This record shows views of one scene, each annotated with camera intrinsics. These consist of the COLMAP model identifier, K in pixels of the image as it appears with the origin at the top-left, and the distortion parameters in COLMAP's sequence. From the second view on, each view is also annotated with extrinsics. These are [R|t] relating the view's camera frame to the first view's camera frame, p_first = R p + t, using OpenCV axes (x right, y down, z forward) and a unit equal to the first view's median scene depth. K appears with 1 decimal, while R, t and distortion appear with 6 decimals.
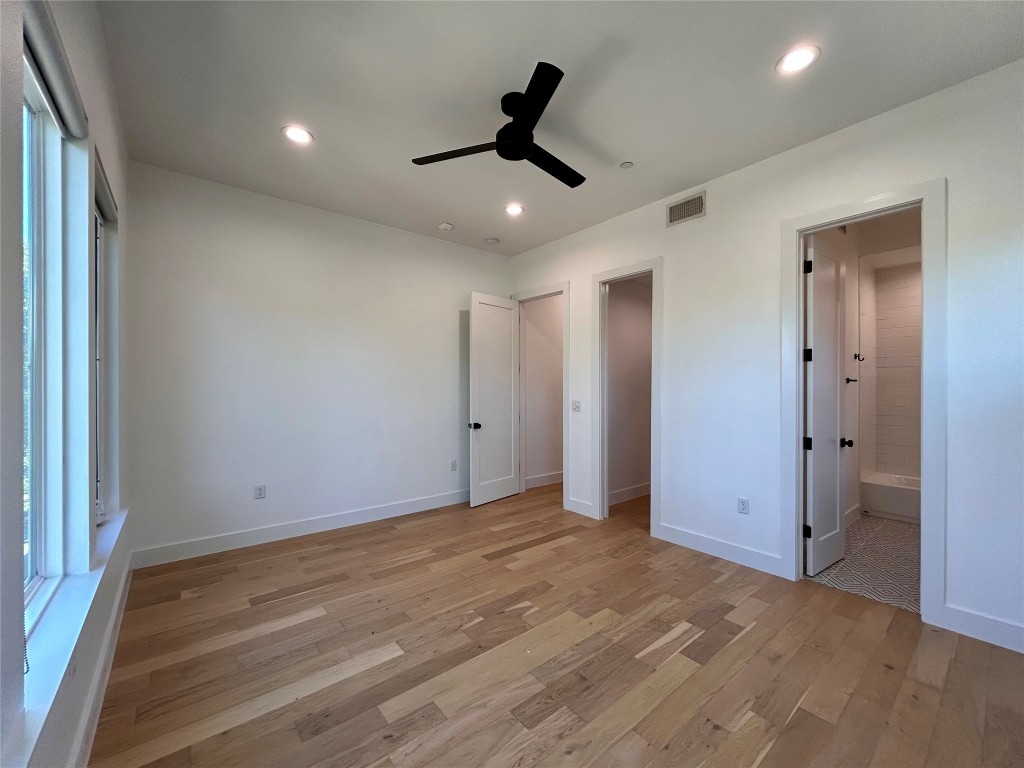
lens RADIAL K [[409.6, 0, 514.3], [0, 409.6, 386.4], [0, 0, 1]] dist [-0.002646, 0.000459]
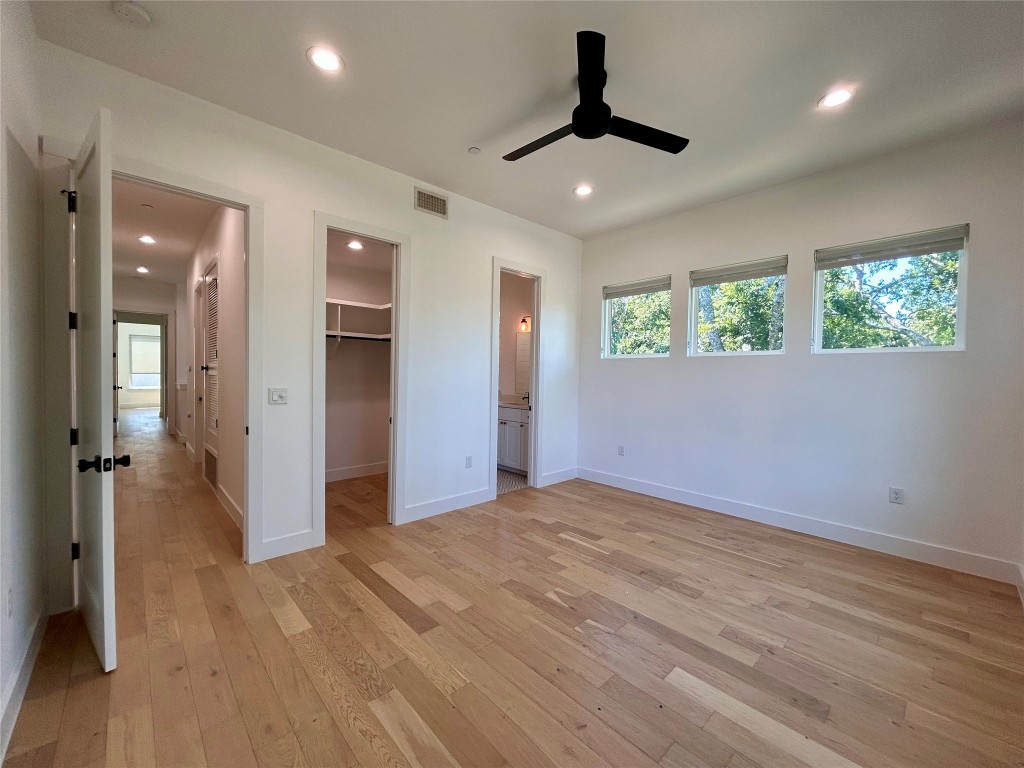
lens RADIAL K [[409.6, 0, 513.5], [0, 409.6, 384.7], [0, 0, 1]] dist [-0.002646, 0.000459]
pose [[-0.061927, -0.028007, 0.997688, -0.873799], [-0.012320, 0.999552, 0.027294, 0.011862], [-0.998005, -0.010601, -0.062245, 1.104077]]
